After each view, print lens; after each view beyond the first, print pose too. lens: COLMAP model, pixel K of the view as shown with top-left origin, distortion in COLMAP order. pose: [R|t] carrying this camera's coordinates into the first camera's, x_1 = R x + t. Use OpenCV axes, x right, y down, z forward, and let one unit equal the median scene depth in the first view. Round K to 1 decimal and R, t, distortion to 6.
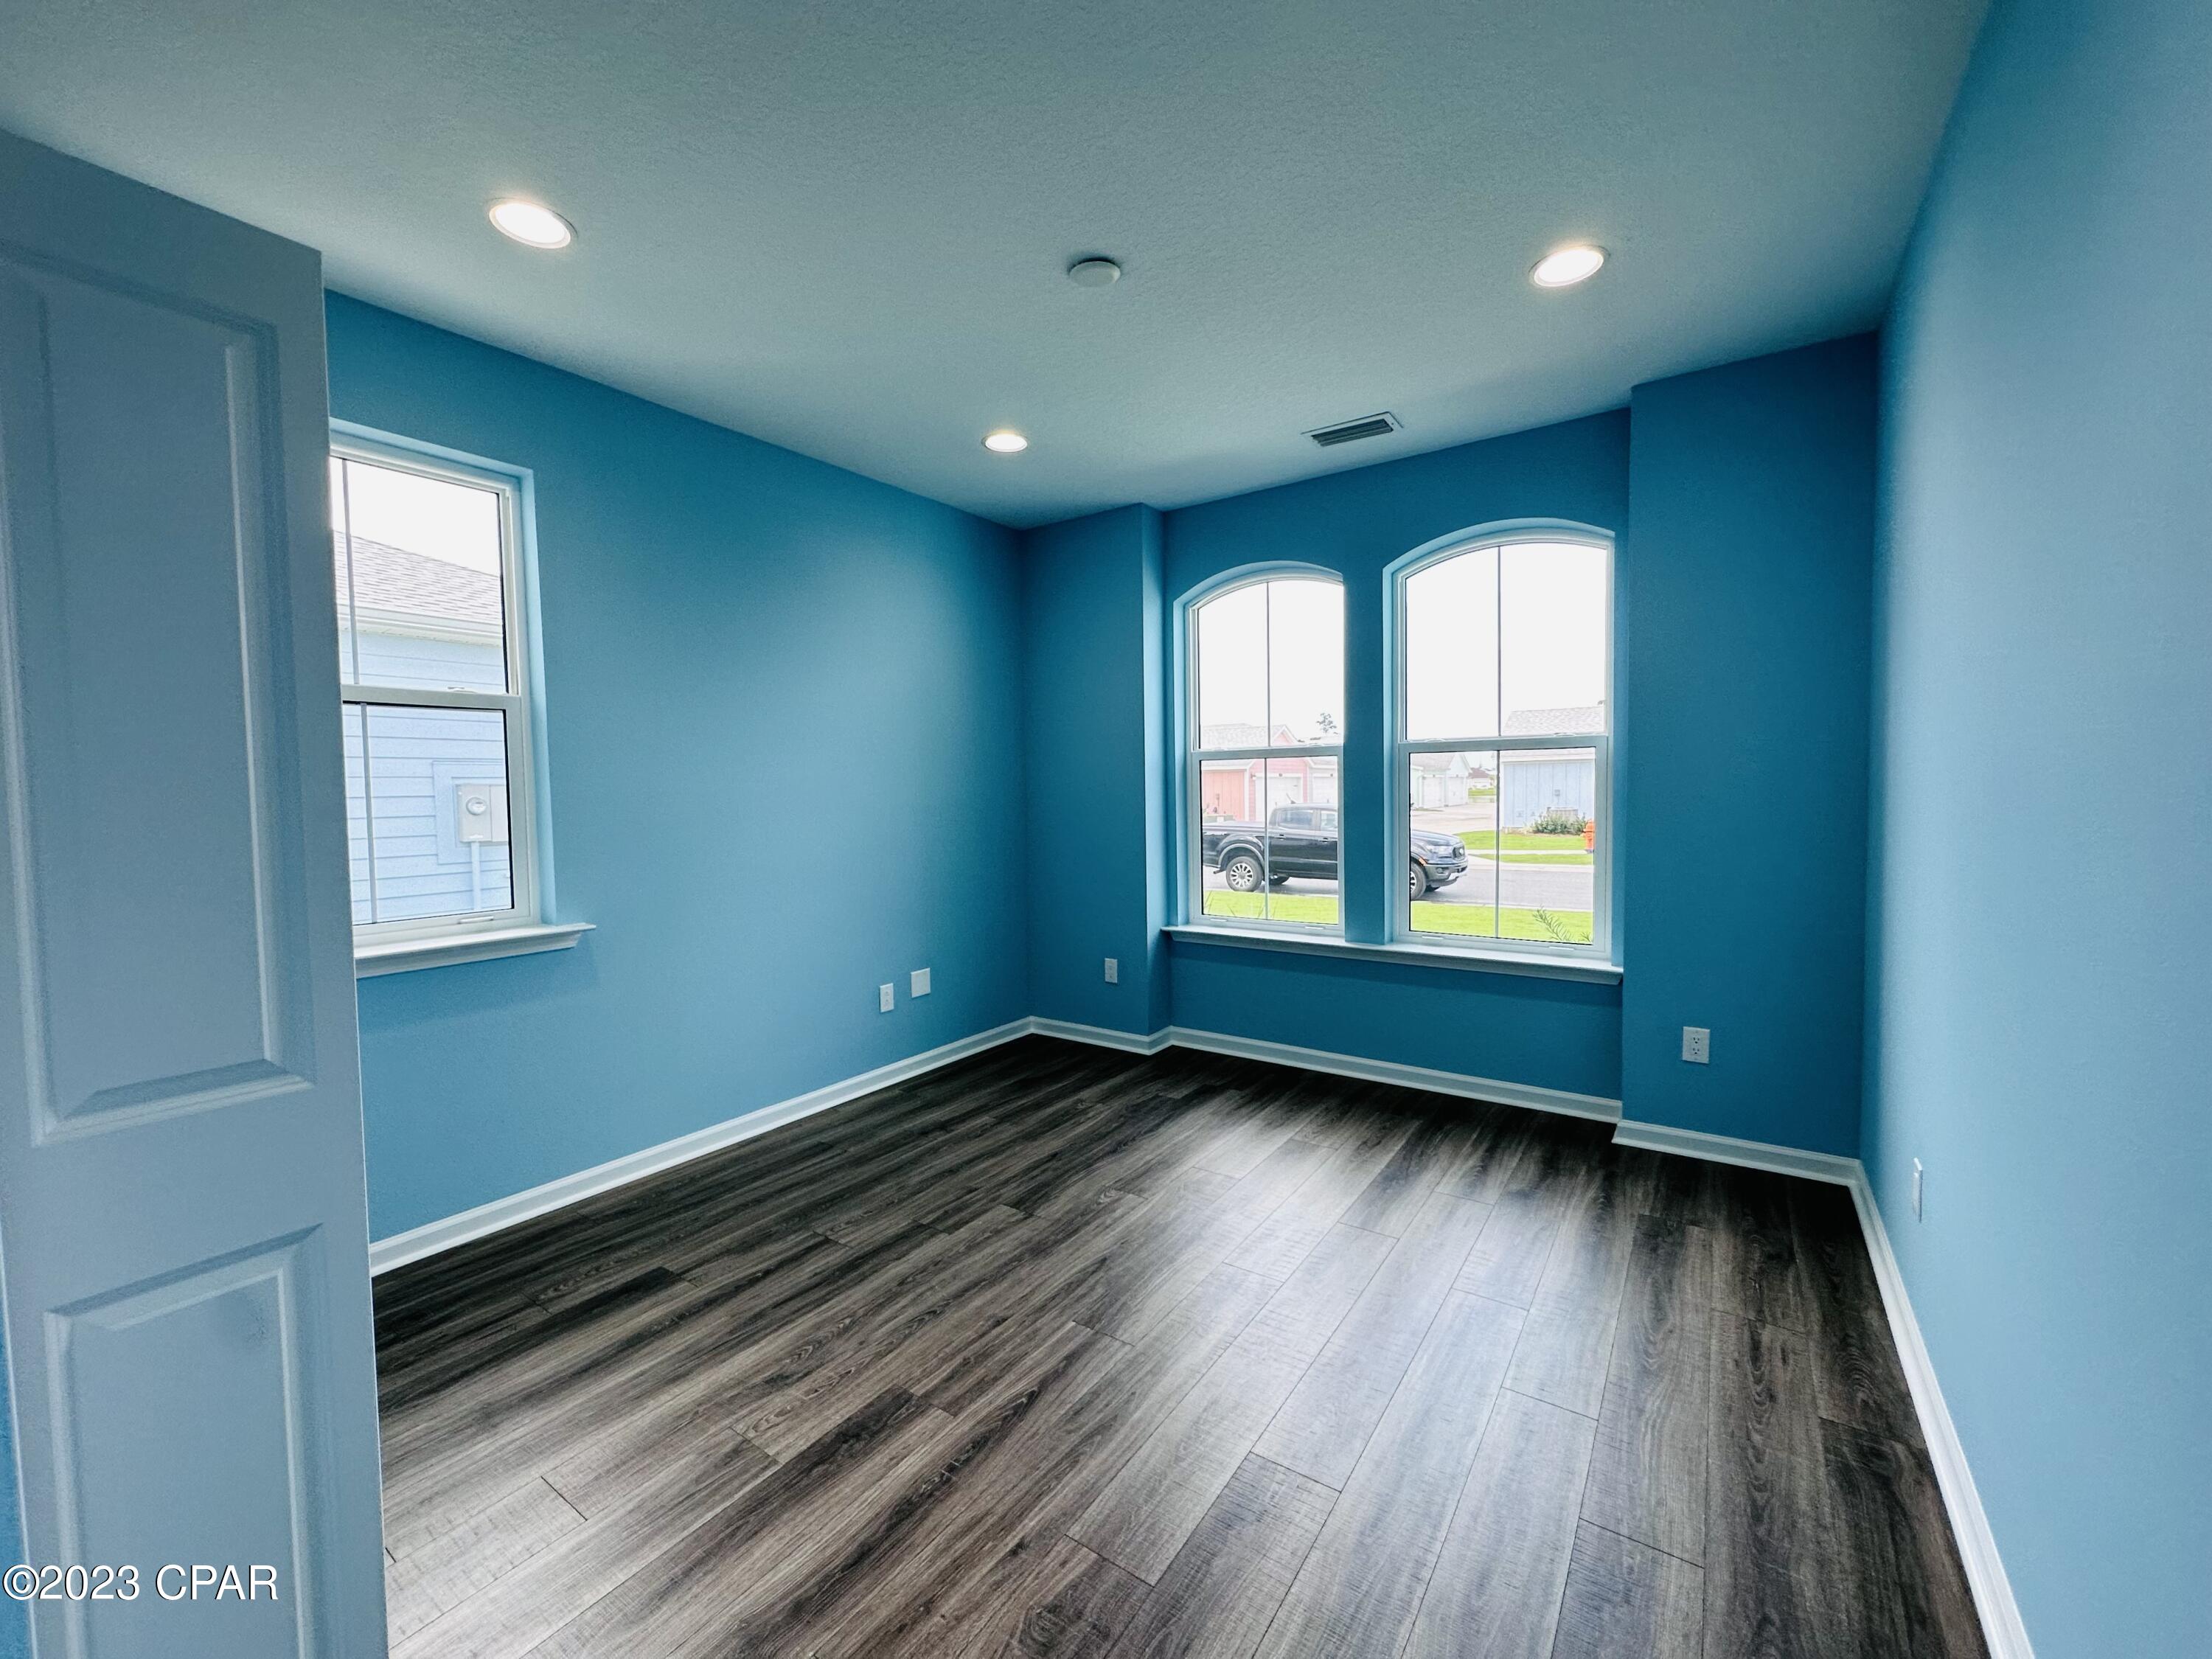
lens RADIAL K [[885.8, 0, 1101.6], [0, 885.8, 829.7], [0, 0, 1]] dist [-0.003053, 0.000209]
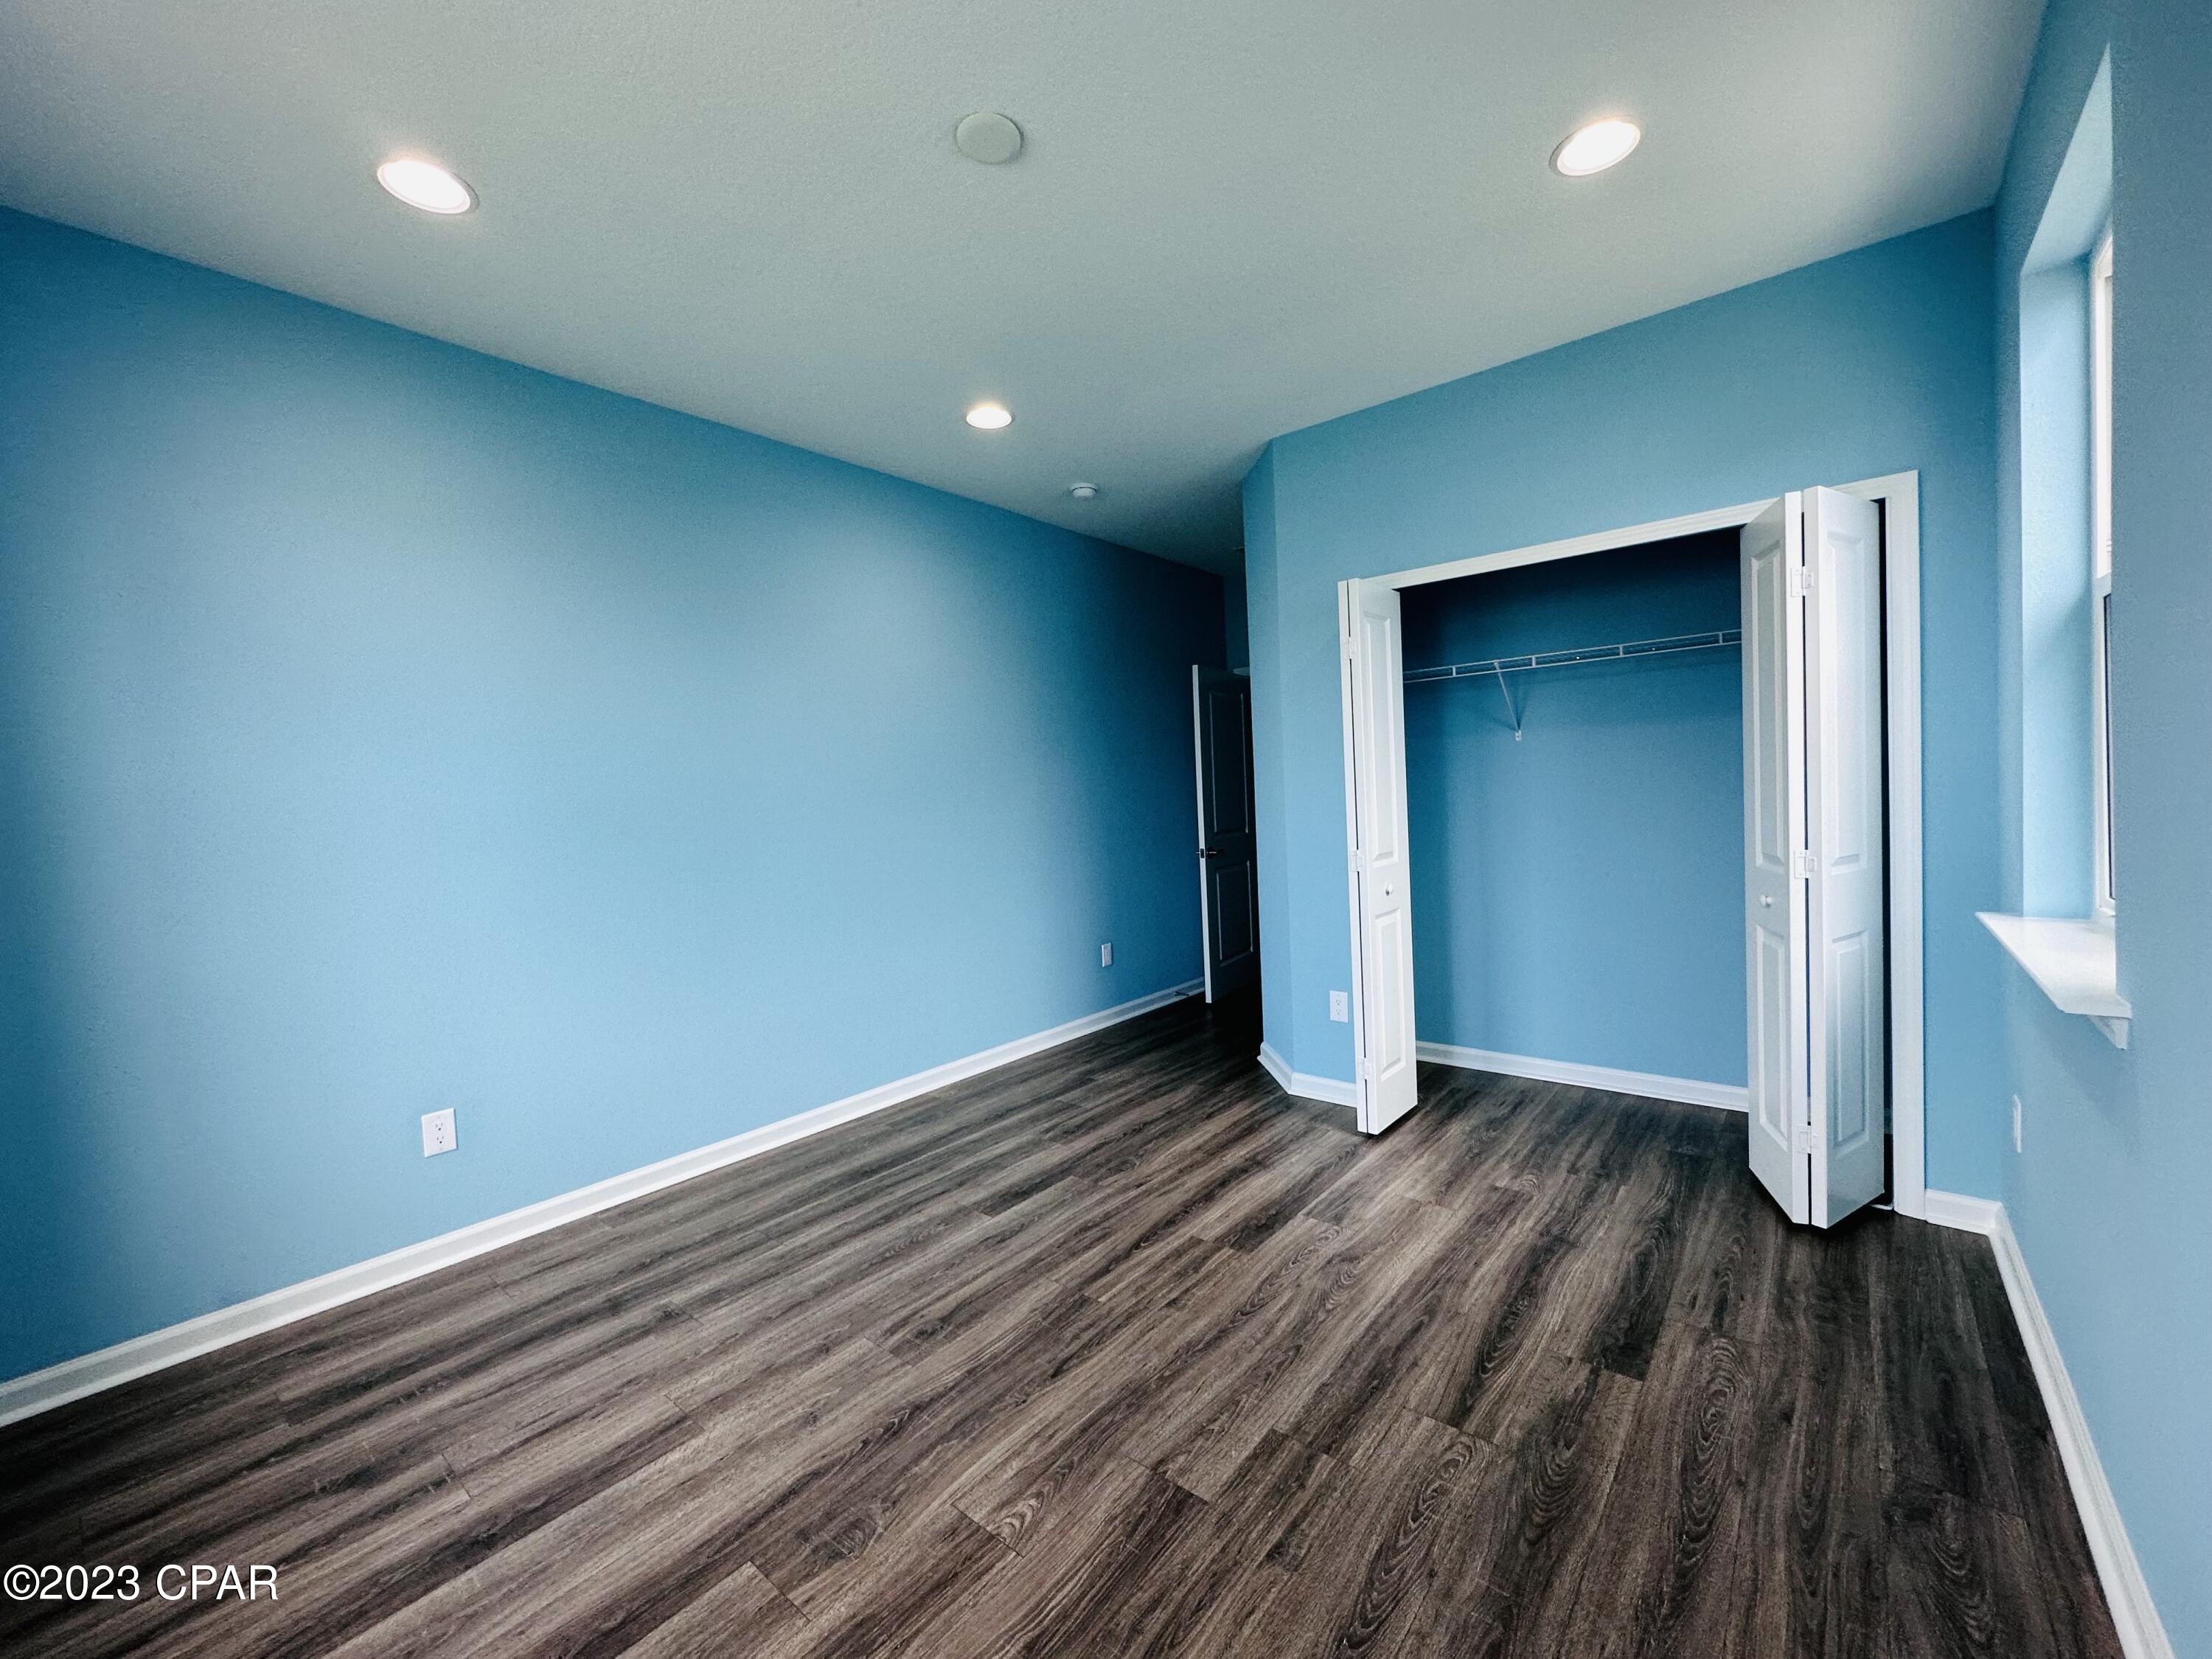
lens RADIAL K [[885.8, 0, 1101.6], [0, 885.8, 829.7], [0, 0, 1]] dist [-0.003053, 0.000209]
pose [[-0.995006, 0.055662, 0.082850, -0.140455], [0.063219, 0.993790, 0.091573, -0.071631], [-0.077238, 0.096353, -0.992346, 1.850153]]
